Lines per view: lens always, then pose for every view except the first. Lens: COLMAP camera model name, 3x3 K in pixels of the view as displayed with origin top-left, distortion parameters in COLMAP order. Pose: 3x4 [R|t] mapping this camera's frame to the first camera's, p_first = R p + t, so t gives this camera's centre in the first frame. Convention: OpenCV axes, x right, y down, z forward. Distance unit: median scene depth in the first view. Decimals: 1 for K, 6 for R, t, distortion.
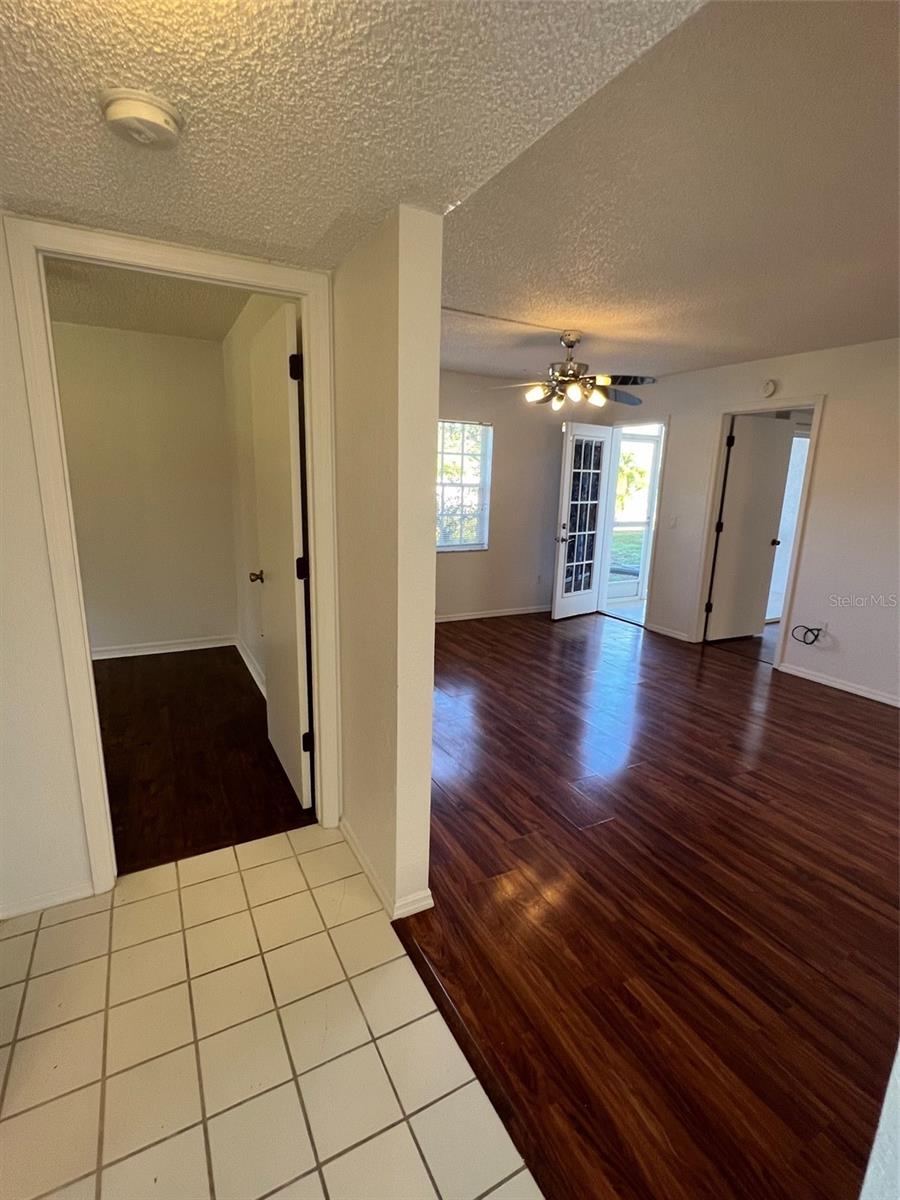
lens RADIAL K [[568.3, 0, 445.2], [0, 568.3, 602.1], [0, 0, 1]] dist [0.000314, -0.000554]
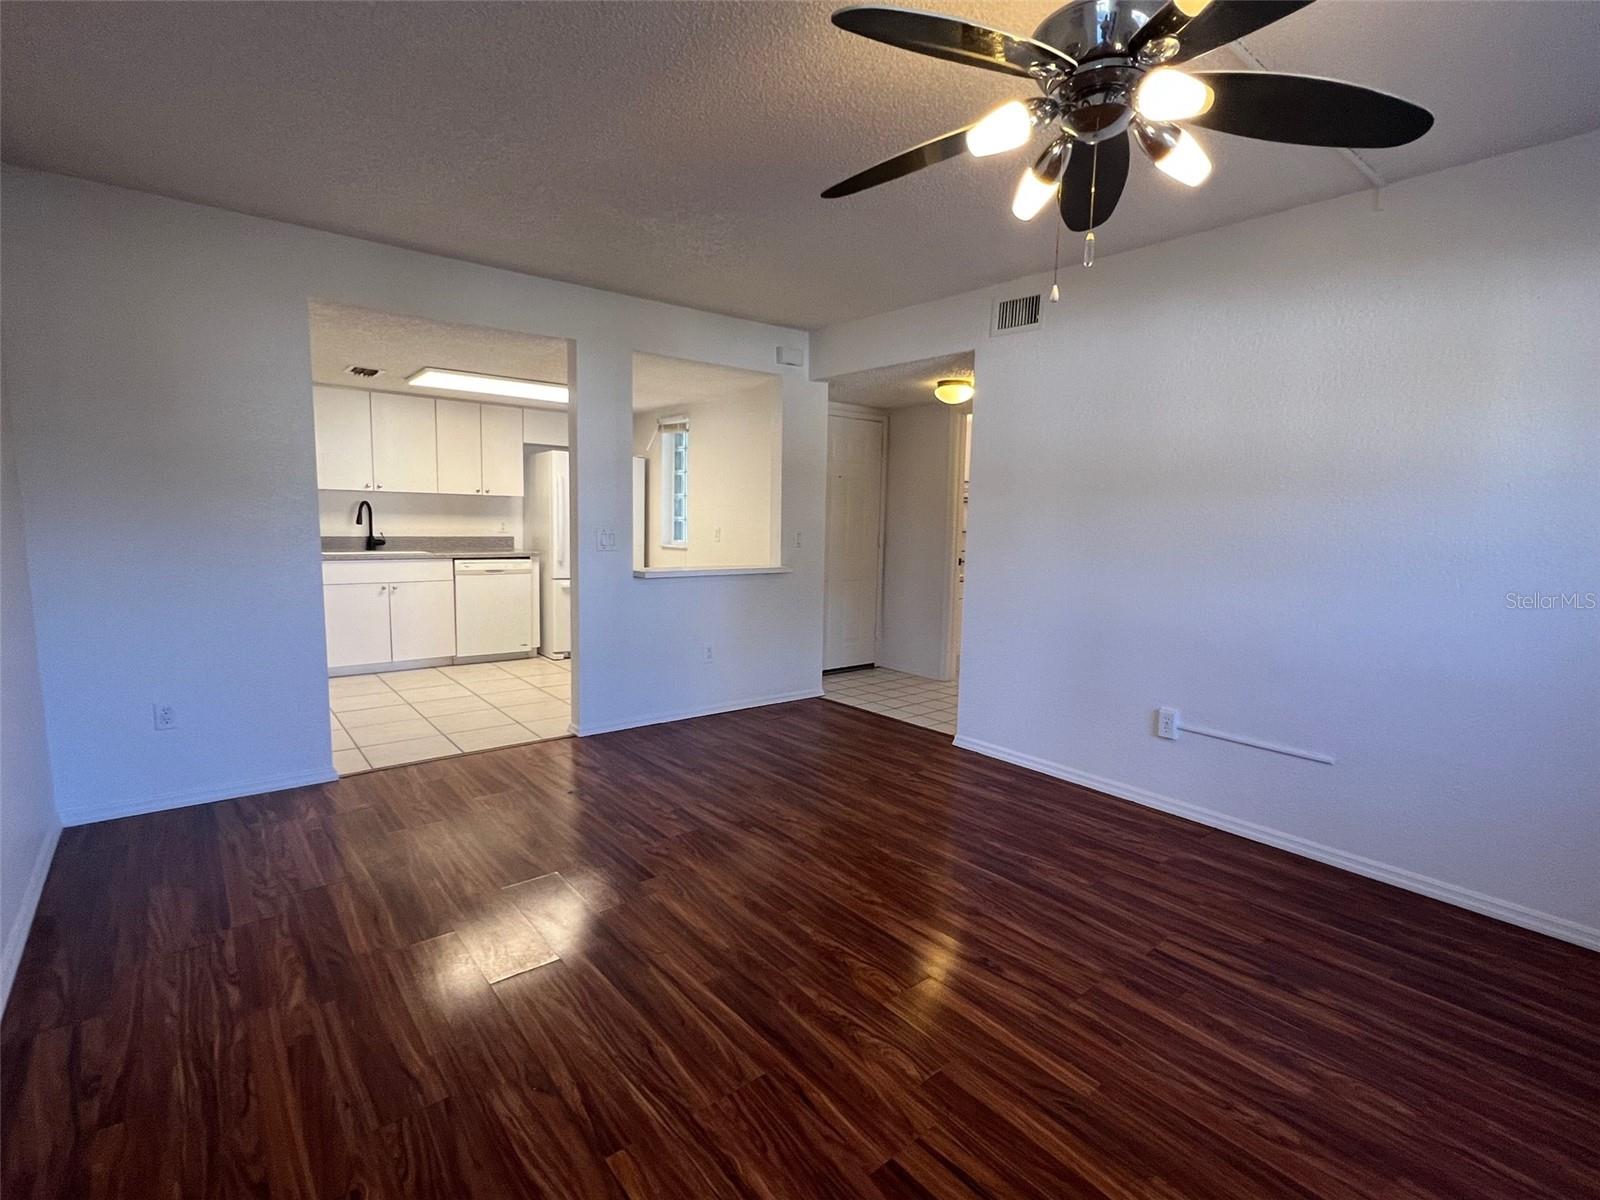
lens RADIAL K [[755.2, 0, 800.0], [0, 755.2, 600.0], [0, 0, 1]] dist [-0.000646, -0.000235]
pose [[-0.977923, -0.022762, -0.207724, 0.327372], [-0.089792, 0.943374, 0.319348, -0.188447], [0.188692, 0.330950, -0.924590, 1.058442]]
